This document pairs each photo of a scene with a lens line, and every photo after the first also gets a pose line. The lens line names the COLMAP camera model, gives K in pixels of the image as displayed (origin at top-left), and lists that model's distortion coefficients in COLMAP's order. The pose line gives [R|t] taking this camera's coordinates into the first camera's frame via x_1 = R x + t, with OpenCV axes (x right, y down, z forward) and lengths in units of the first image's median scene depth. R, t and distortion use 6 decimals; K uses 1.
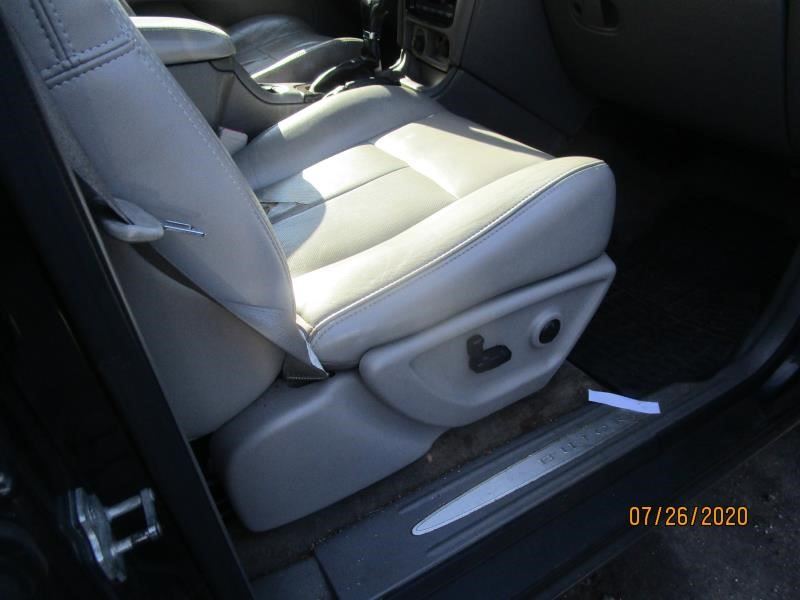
lens RADIAL K [[589.2, 0, 400.0], [0, 589.2, 300.0], [0, 0, 1]] dist [-0.006132, -0.000802]
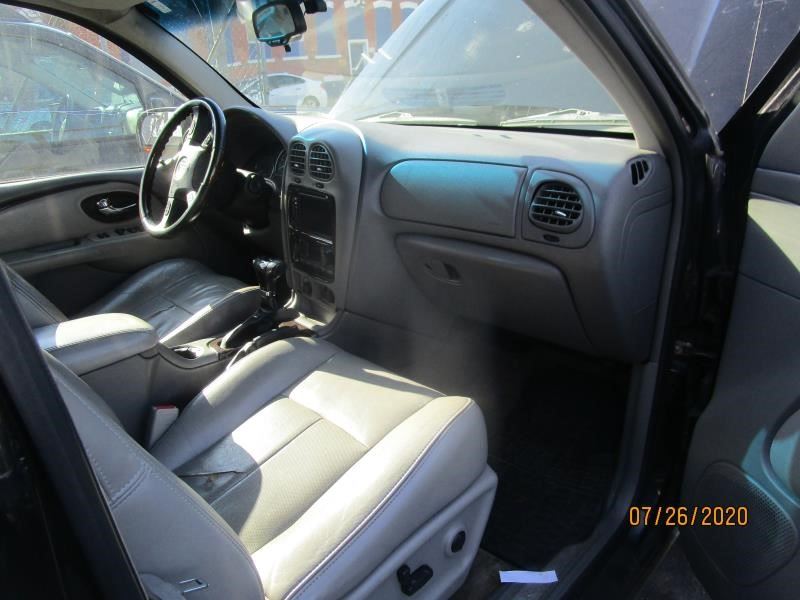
lens RADIAL K [[589.2, 0, 400.0], [0, 589.2, 300.0], [0, 0, 1]] dist [-0.006132, -0.000802]
pose [[0.970093, -0.145767, 0.194093, -0.027401], [0.185193, 0.961380, -0.203596, -0.167741], [-0.156919, 0.233451, 0.959623, -0.241594]]
